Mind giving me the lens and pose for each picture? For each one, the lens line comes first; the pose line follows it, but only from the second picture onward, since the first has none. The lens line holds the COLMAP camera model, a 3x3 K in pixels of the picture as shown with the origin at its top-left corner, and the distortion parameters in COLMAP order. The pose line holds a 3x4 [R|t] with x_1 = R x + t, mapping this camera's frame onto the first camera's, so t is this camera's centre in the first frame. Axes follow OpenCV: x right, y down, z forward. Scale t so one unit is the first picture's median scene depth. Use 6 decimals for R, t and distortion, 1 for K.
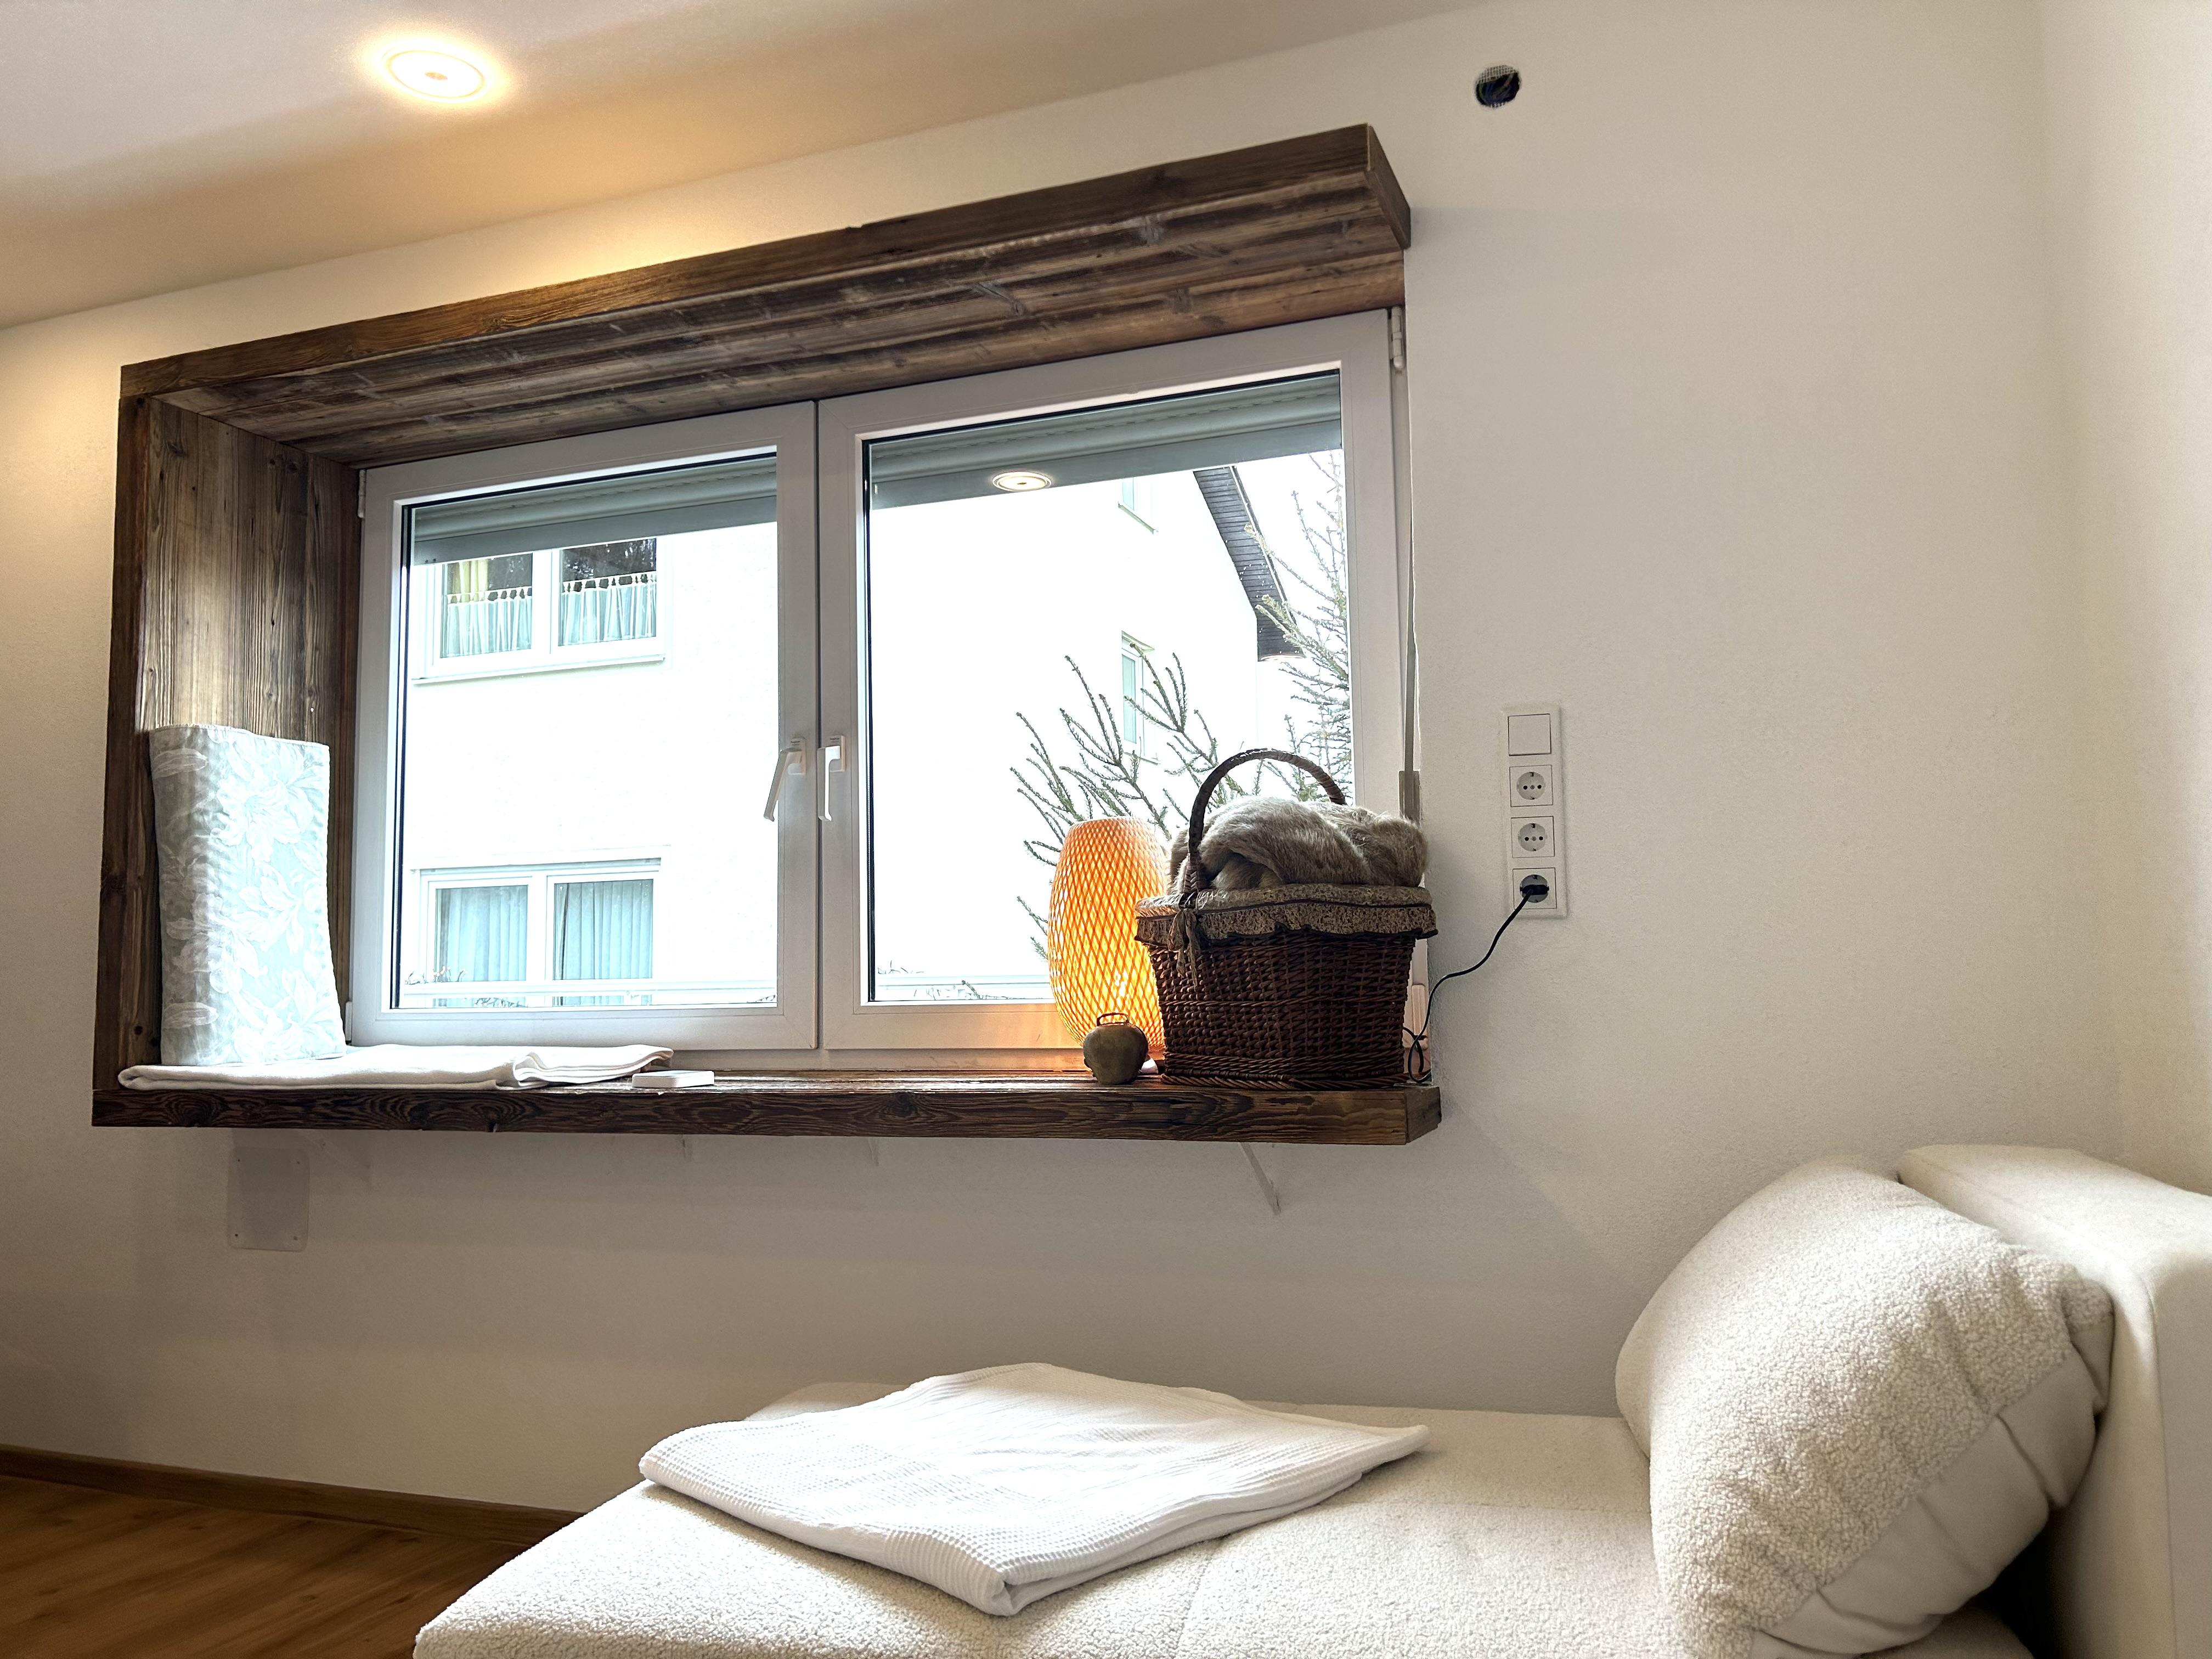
lens RADIAL K [[1669.2, 0, 1117.6], [0, 1669.2, 827.6], [0, 0, 1]] dist [0.064364, -0.084263]
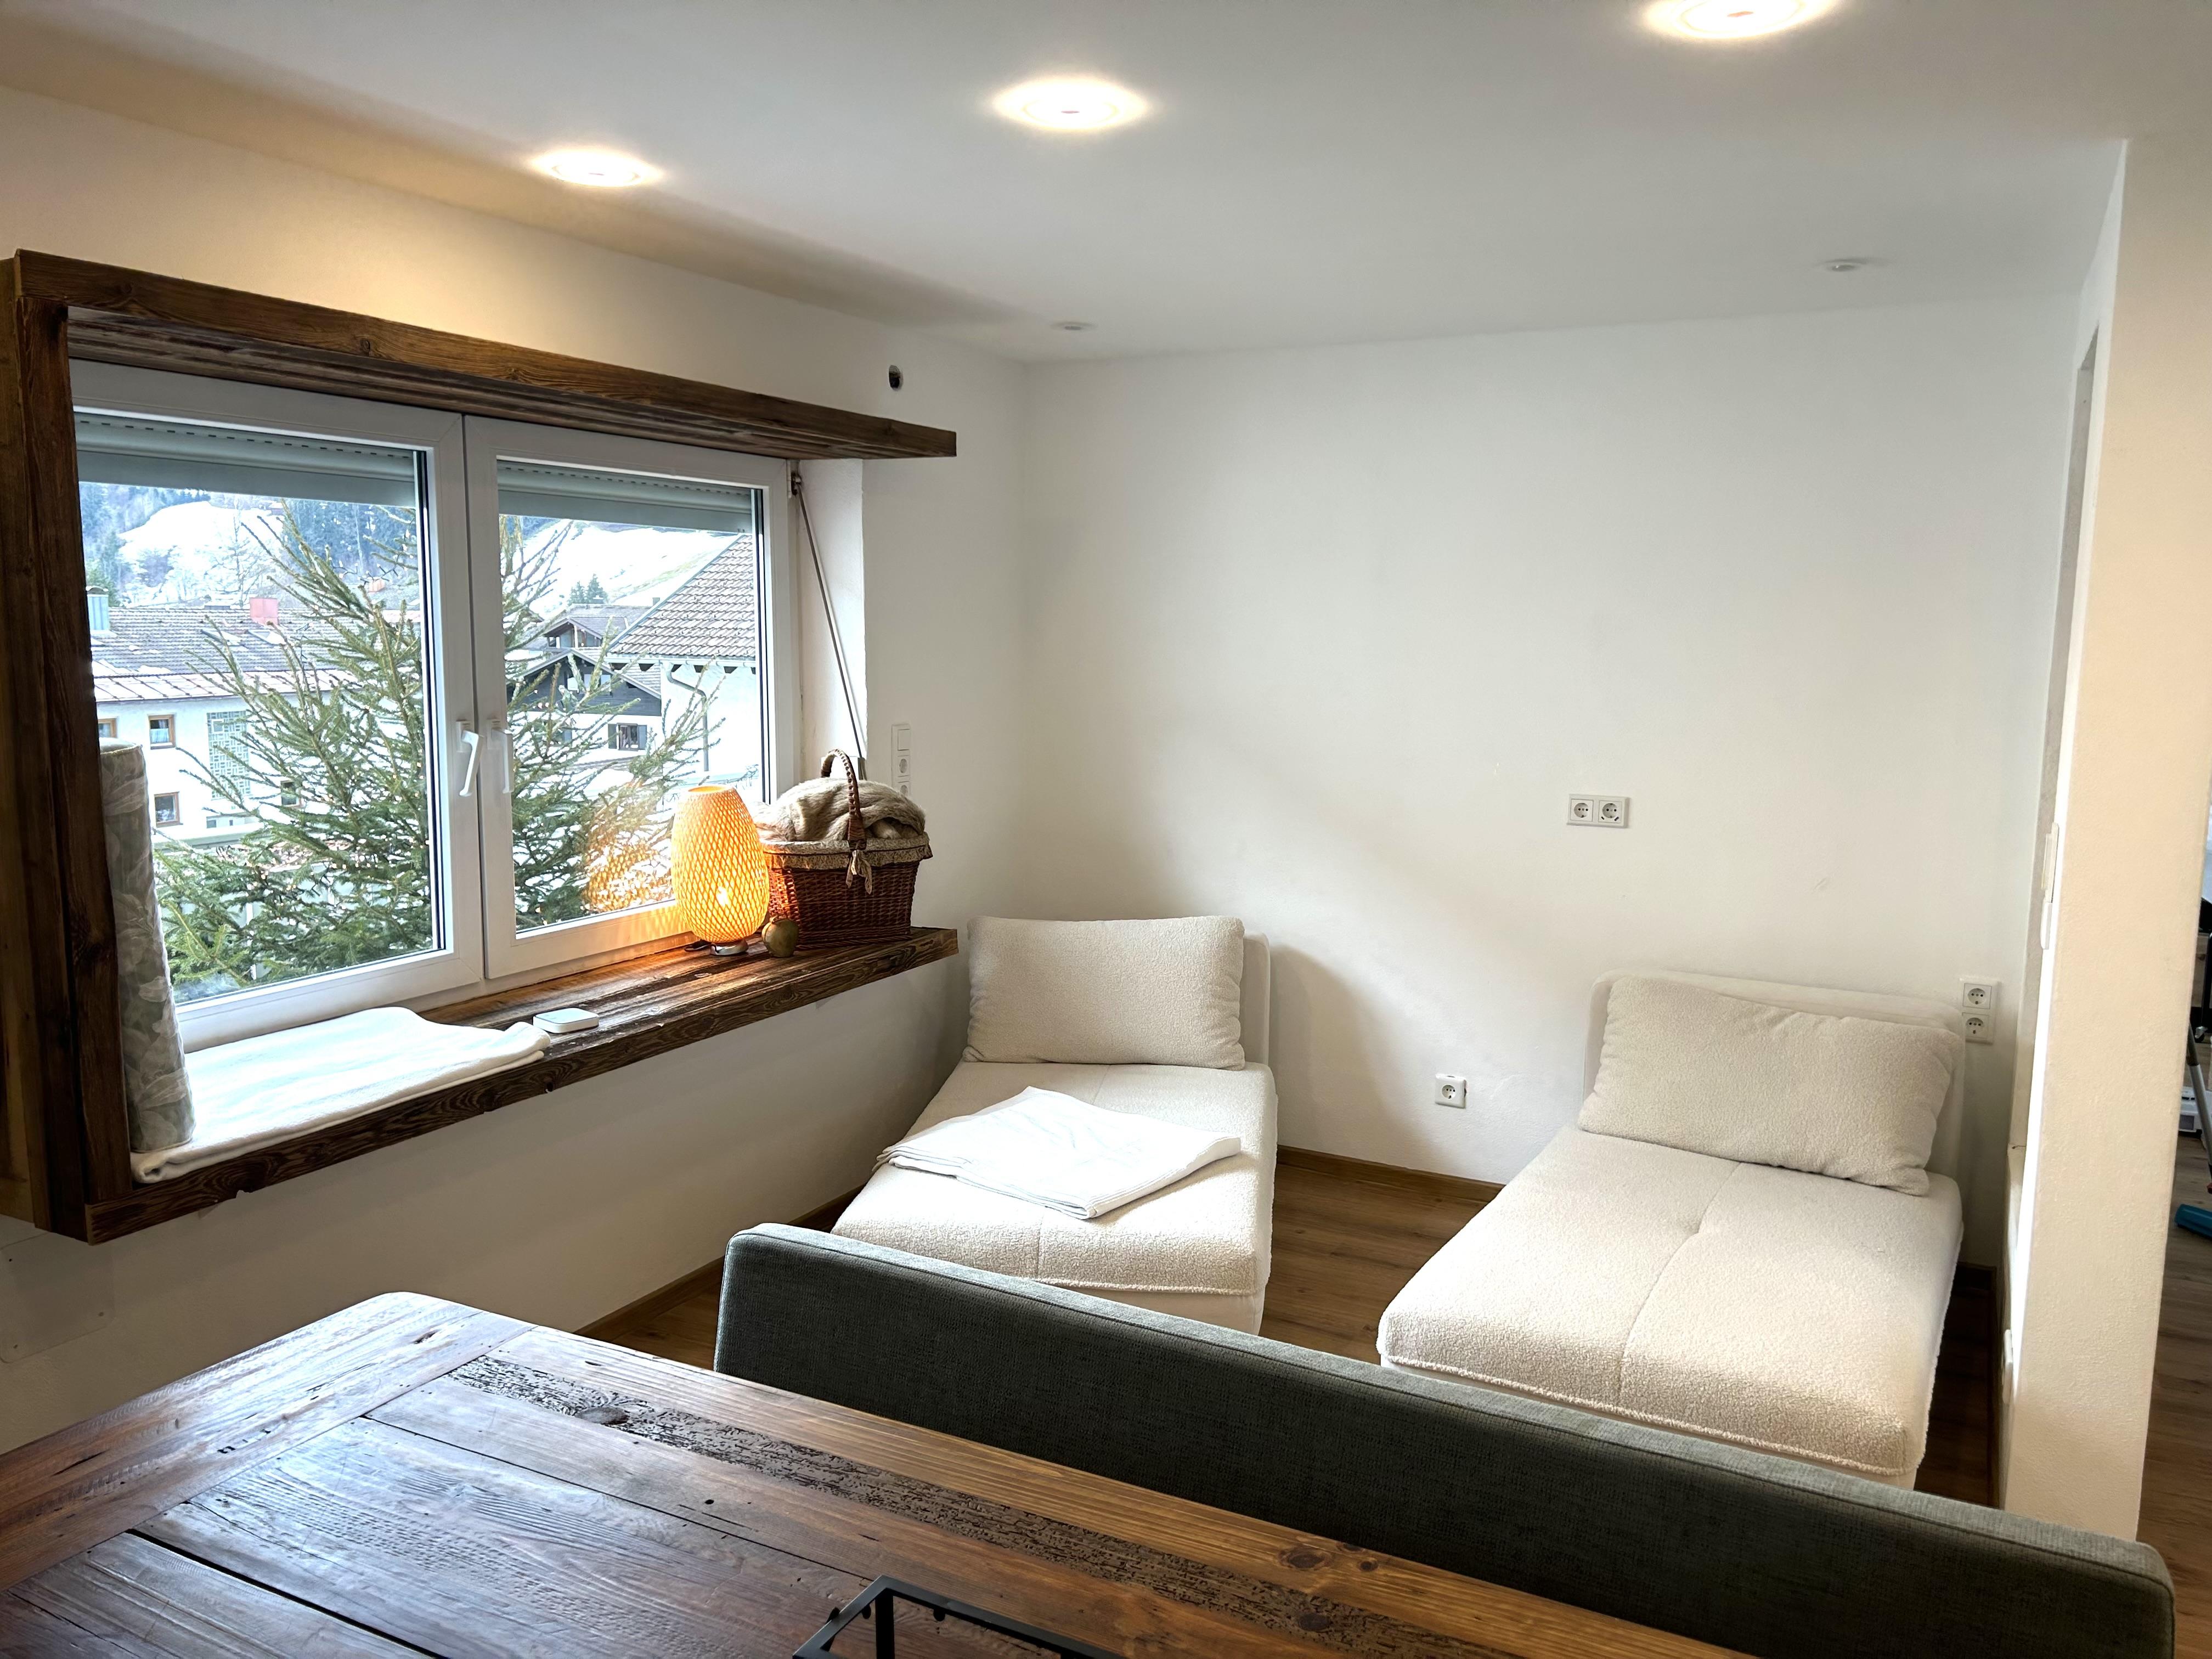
lens RADIAL K [[1659.0, 0, 1114.5], [0, 1659.0, 836.6], [0, 0, 1]] dist [0.055629, -0.057013]
pose [[0.105739, -0.114511, 0.987779, -1.297734], [-0.106560, 0.986323, 0.125749, -0.167669], [-0.988668, -0.118554, 0.092091, 0.449985]]
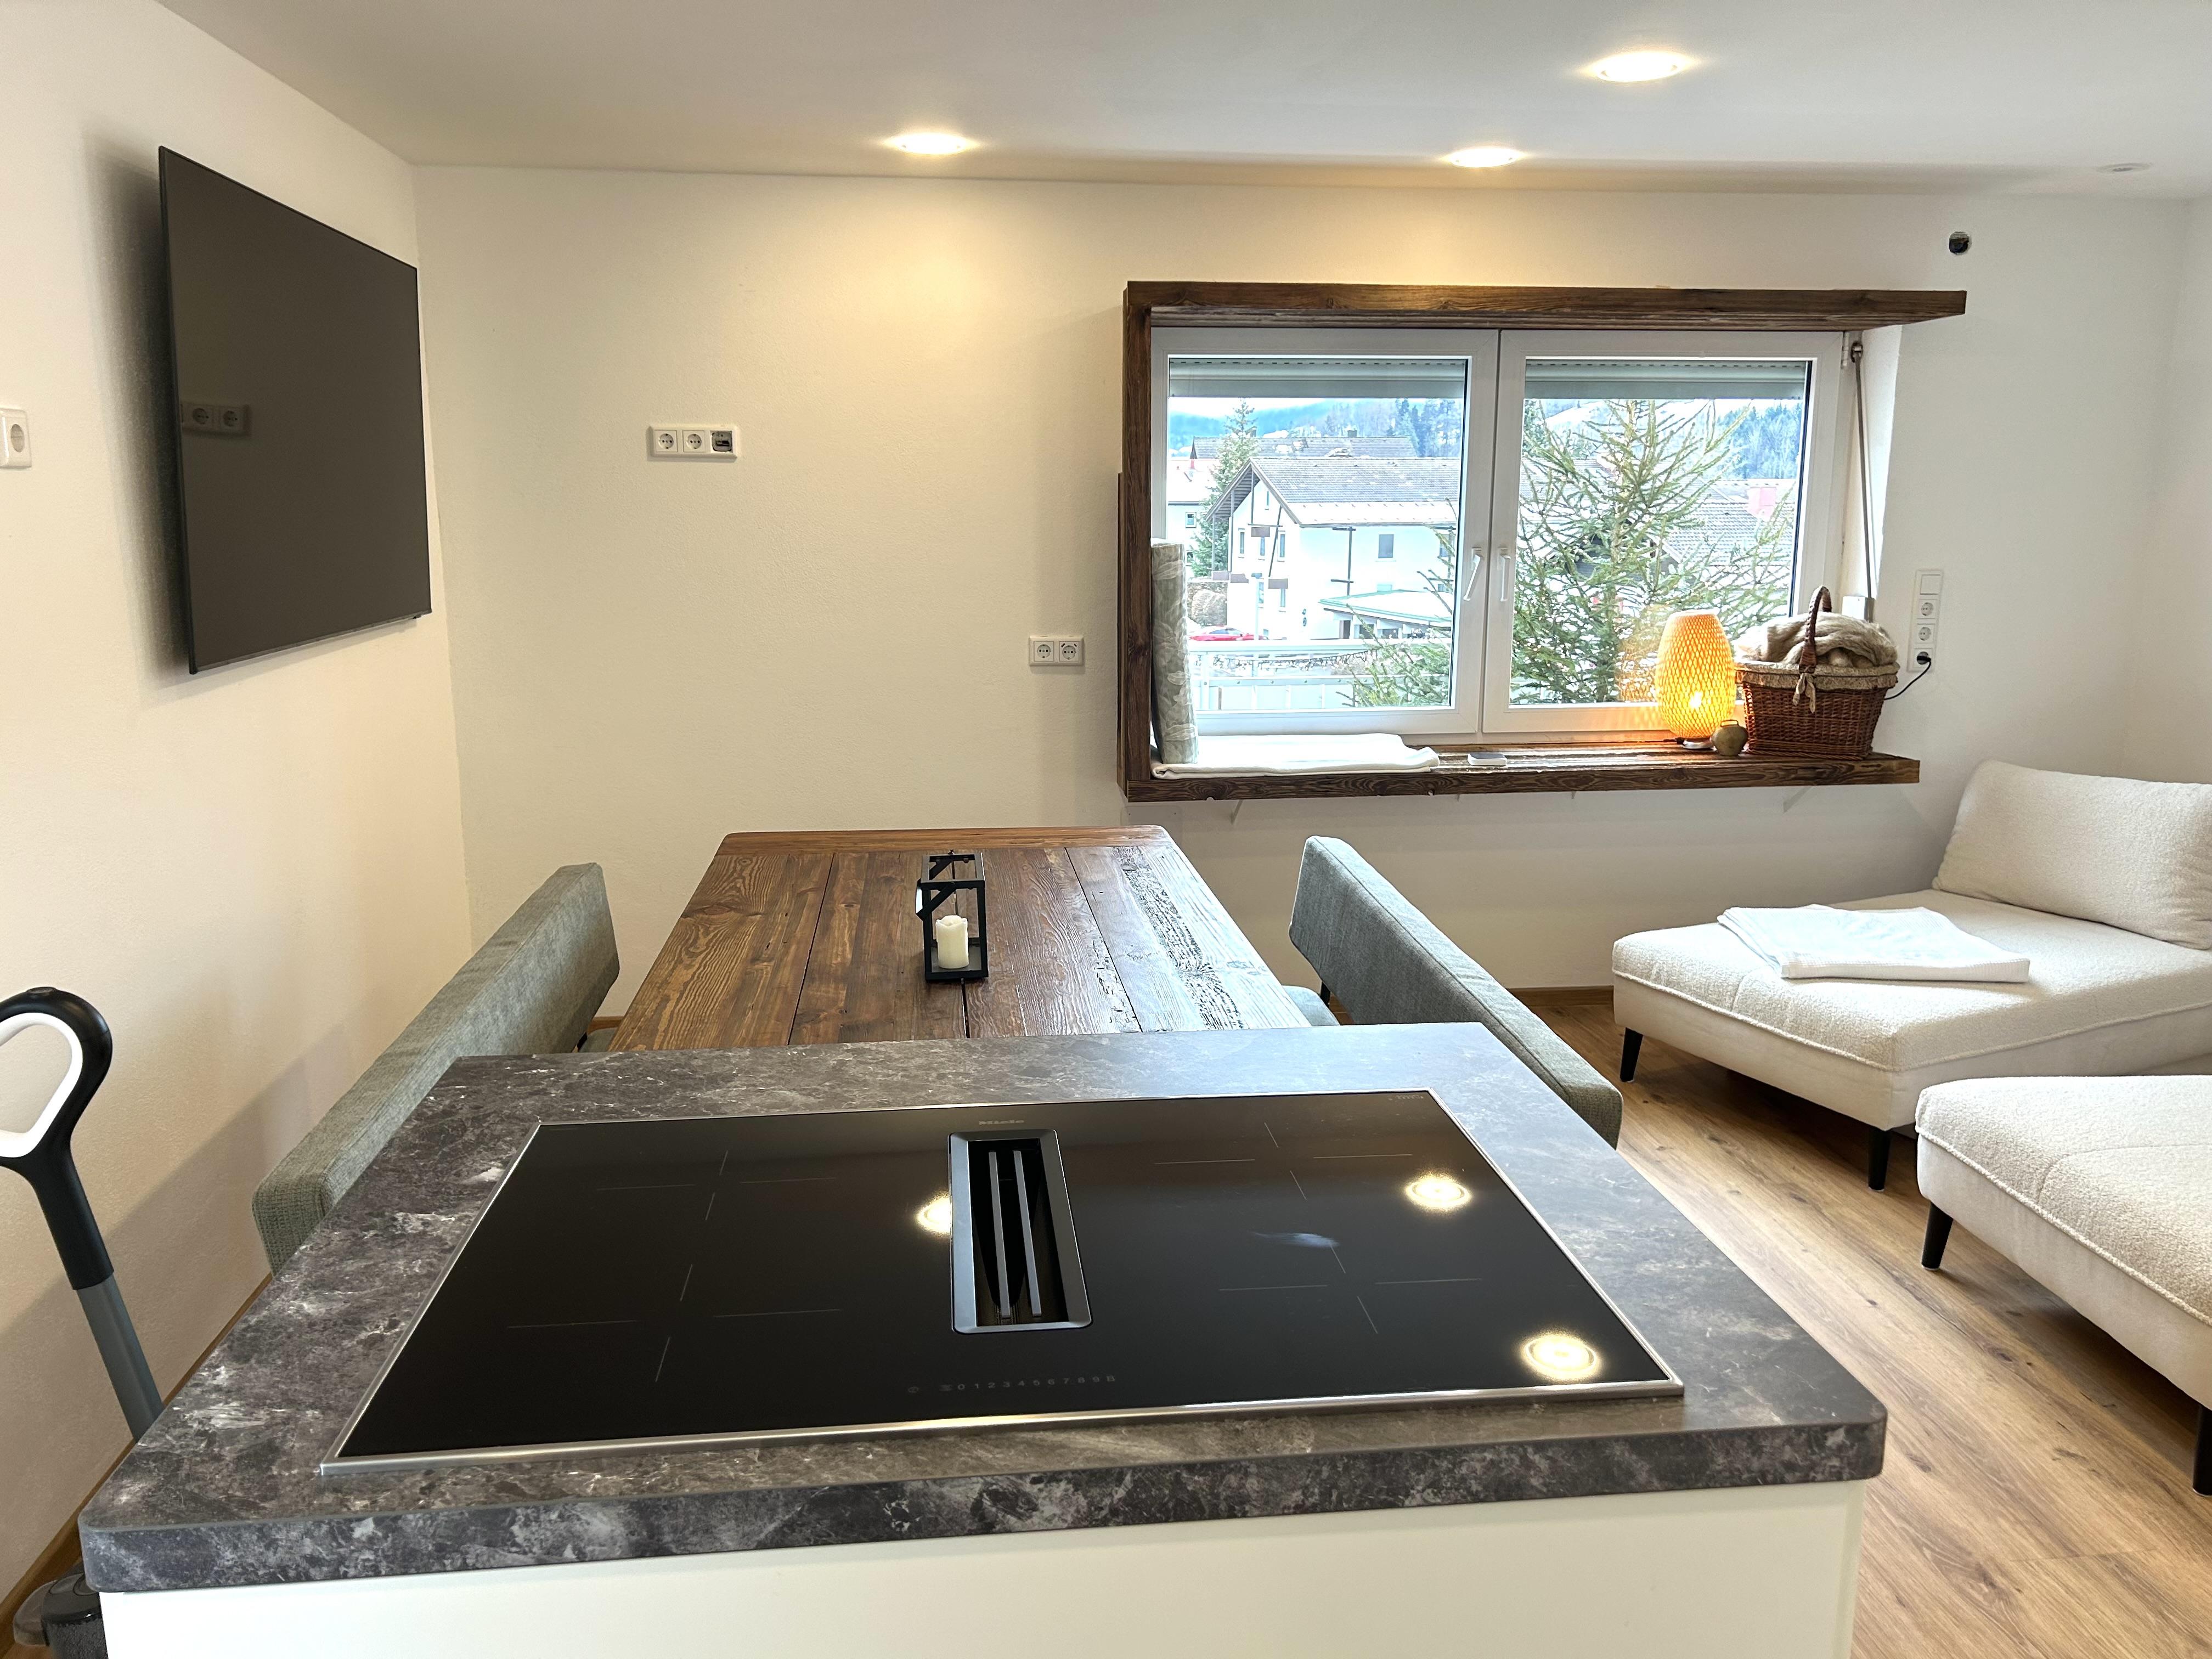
lens RADIAL K [[1669.2, 0, 1117.6], [0, 1669.2, 827.6], [0, 0, 1]] dist [0.064364, -0.084263]
pose [[0.886865, -0.073376, 0.456165, -1.292762], [-0.058382, 0.961598, 0.268181, -0.212637], [-0.458326, -0.264472, 0.848523, -0.315950]]
